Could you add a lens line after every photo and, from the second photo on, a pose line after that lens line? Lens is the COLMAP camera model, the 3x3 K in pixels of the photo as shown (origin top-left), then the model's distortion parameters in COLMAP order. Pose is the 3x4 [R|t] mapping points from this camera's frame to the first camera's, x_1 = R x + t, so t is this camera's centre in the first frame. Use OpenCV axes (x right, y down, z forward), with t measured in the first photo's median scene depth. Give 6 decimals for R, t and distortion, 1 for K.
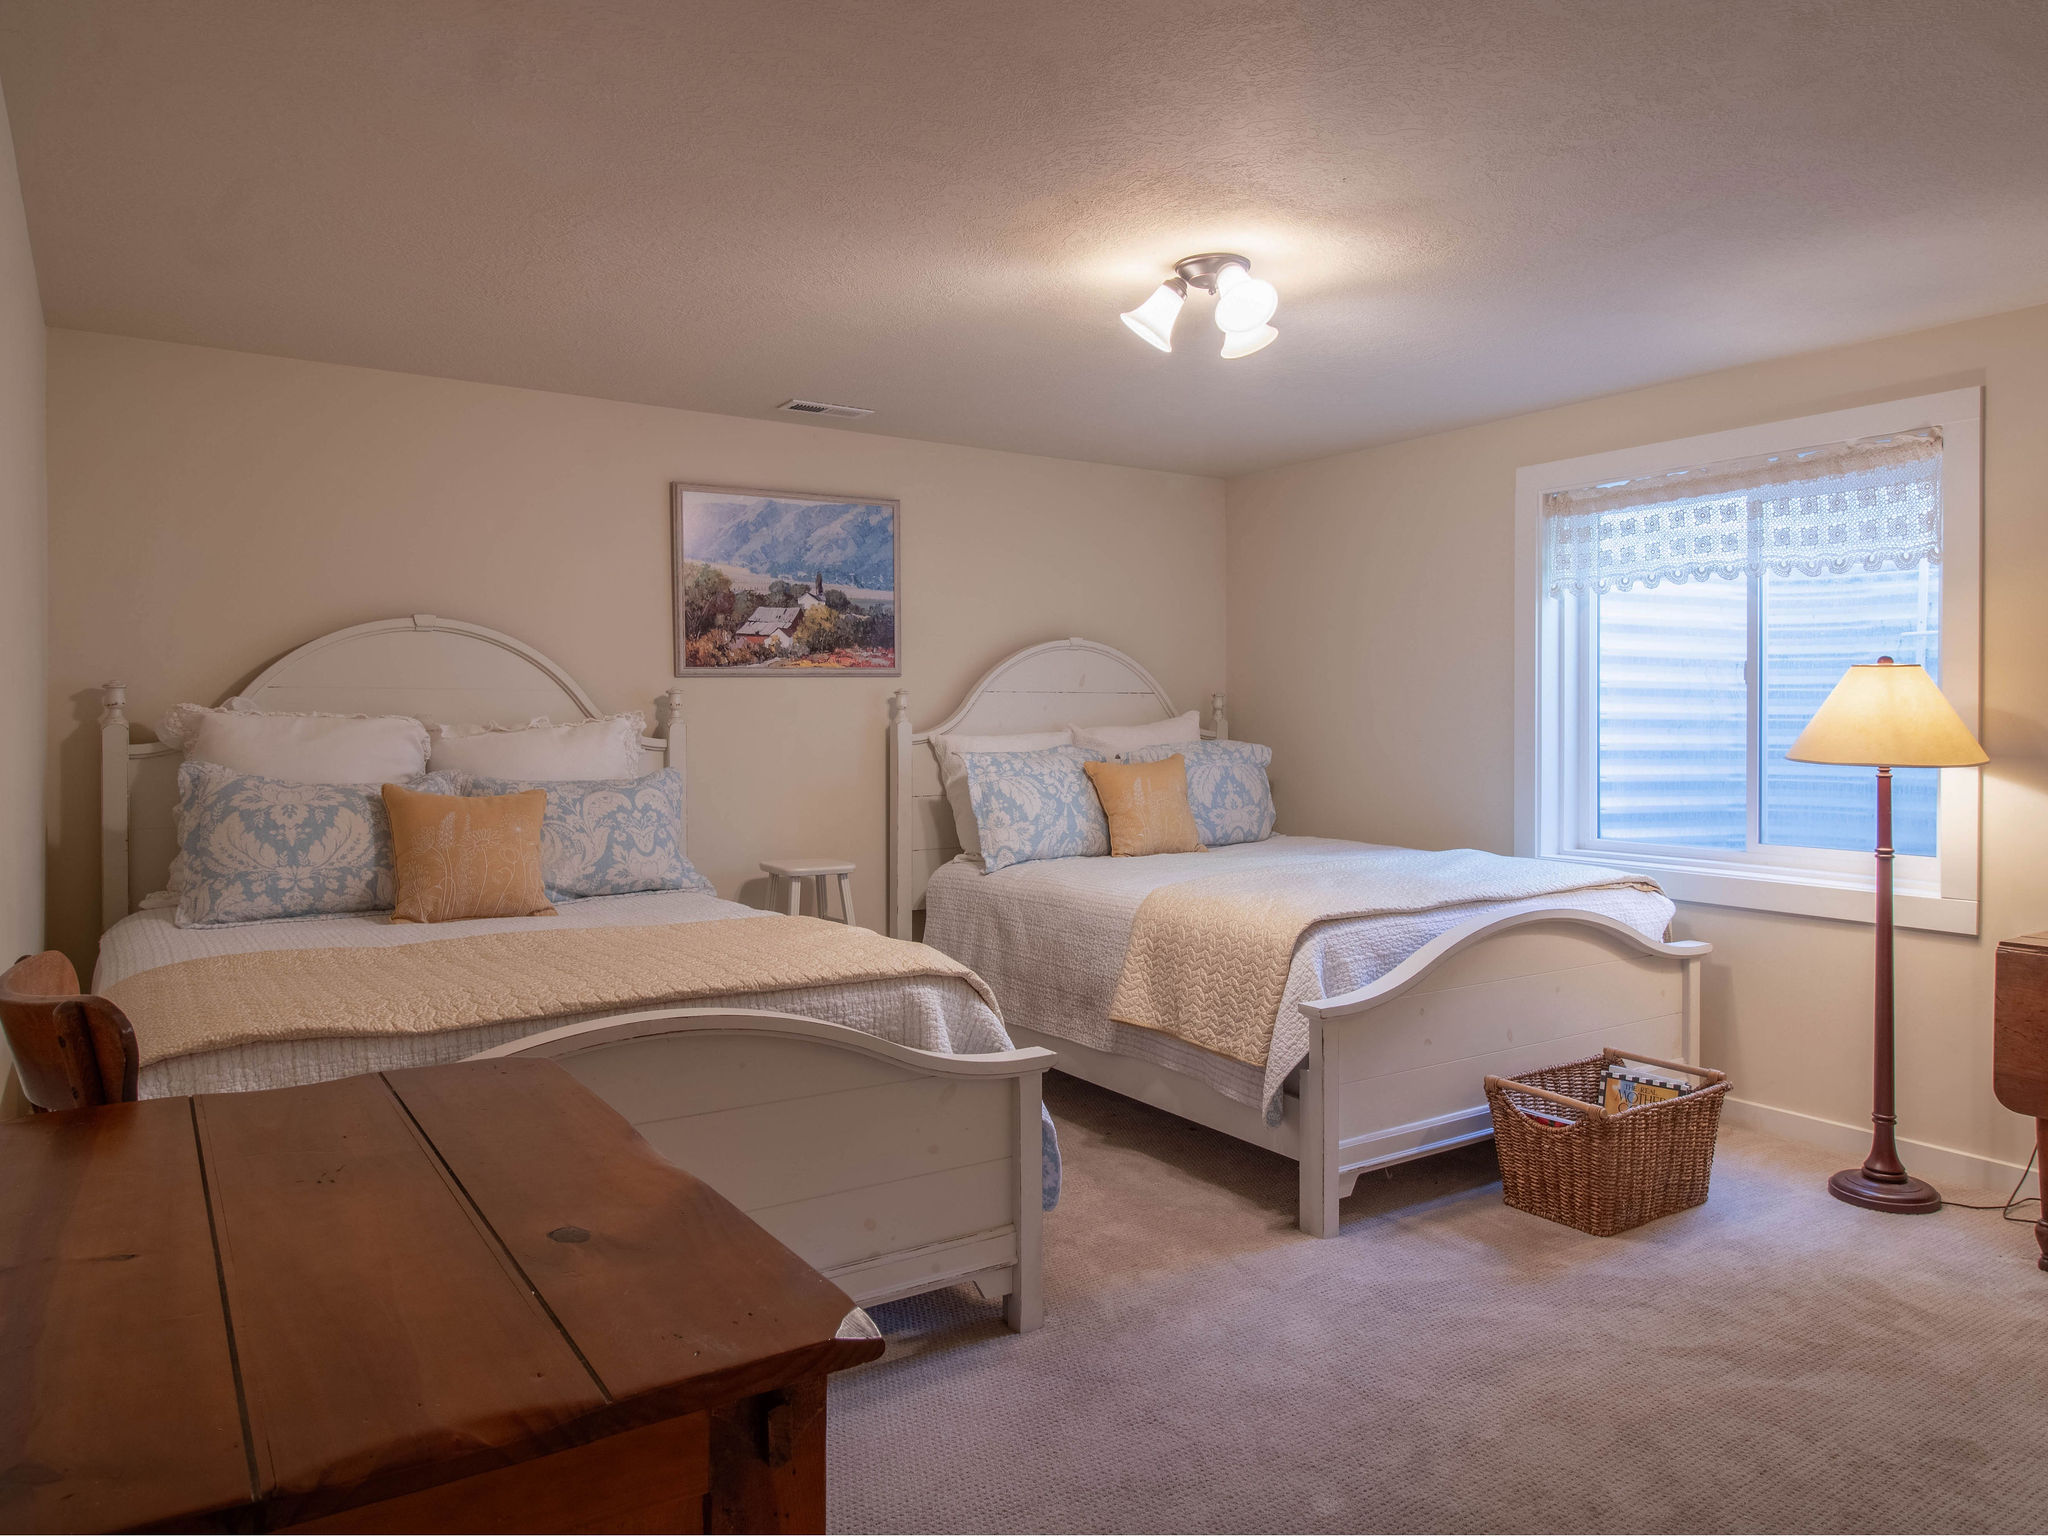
lens RADIAL K [[1354.9, 0, 1021.9], [0, 1354.9, 766.2], [0, 0, 1]] dist [0.009193, 0.001768]
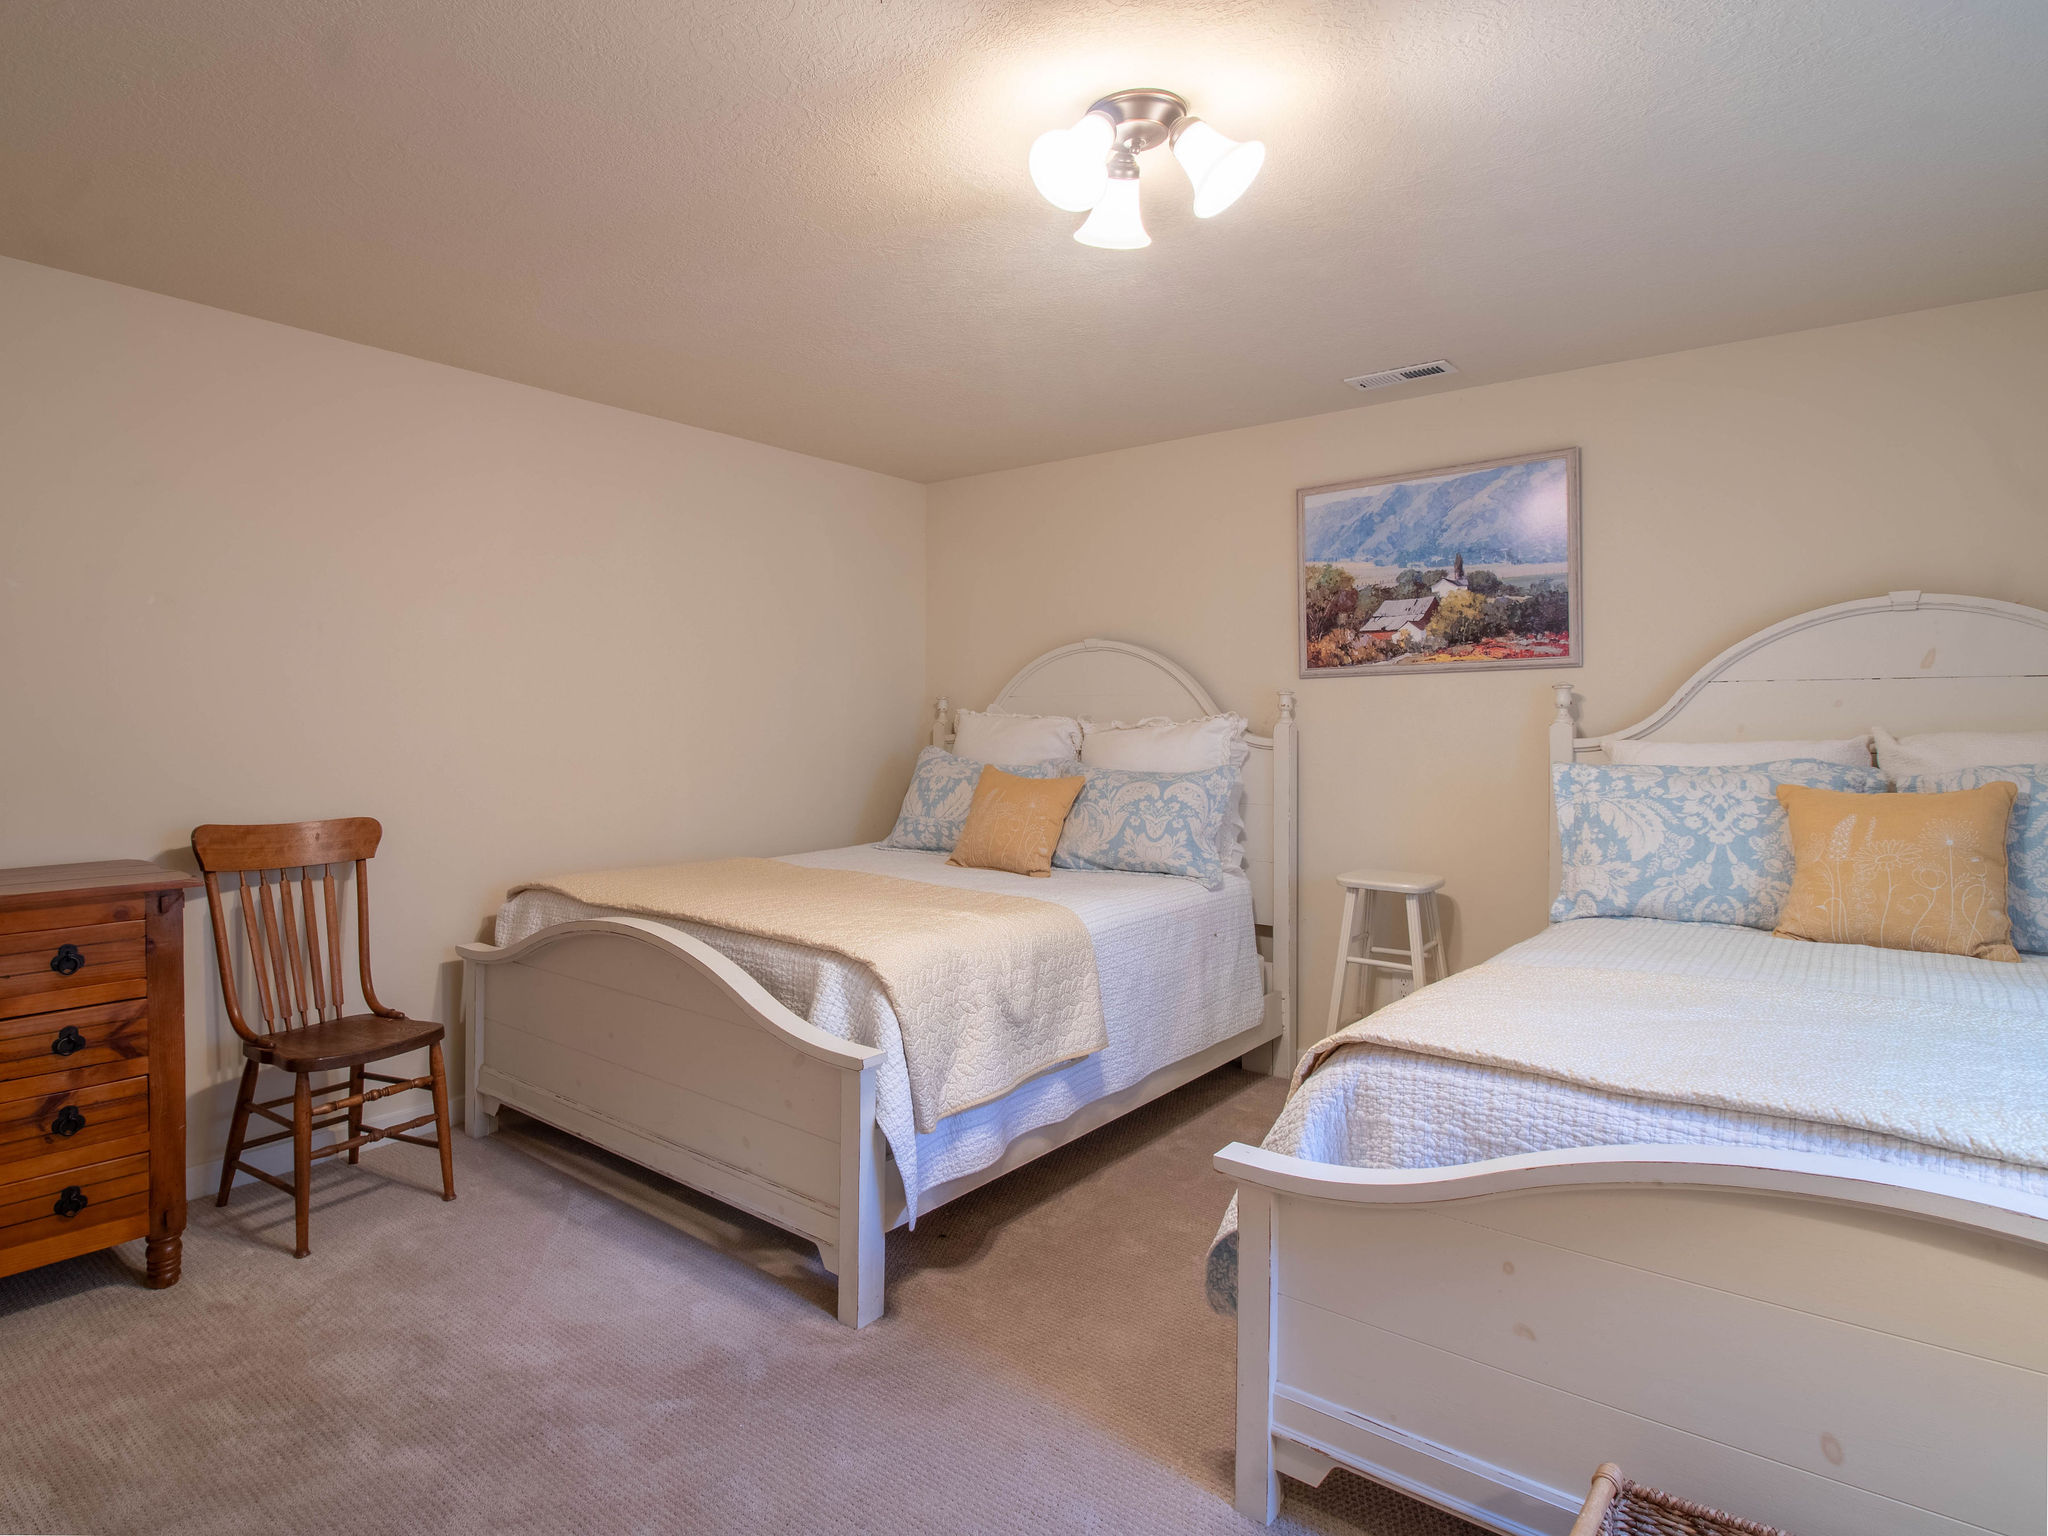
lens RADIAL K [[1176.8, 0, 1023.0], [0, 1176.8, 762.8], [0, 0, 1]] dist [-0.001366, -0.002810]
pose [[0.275923, 0.035778, -0.960514, 0.521379], [-0.035845, 0.998995, 0.026915, -0.017312], [0.960511, 0.027003, 0.276928, 0.524489]]
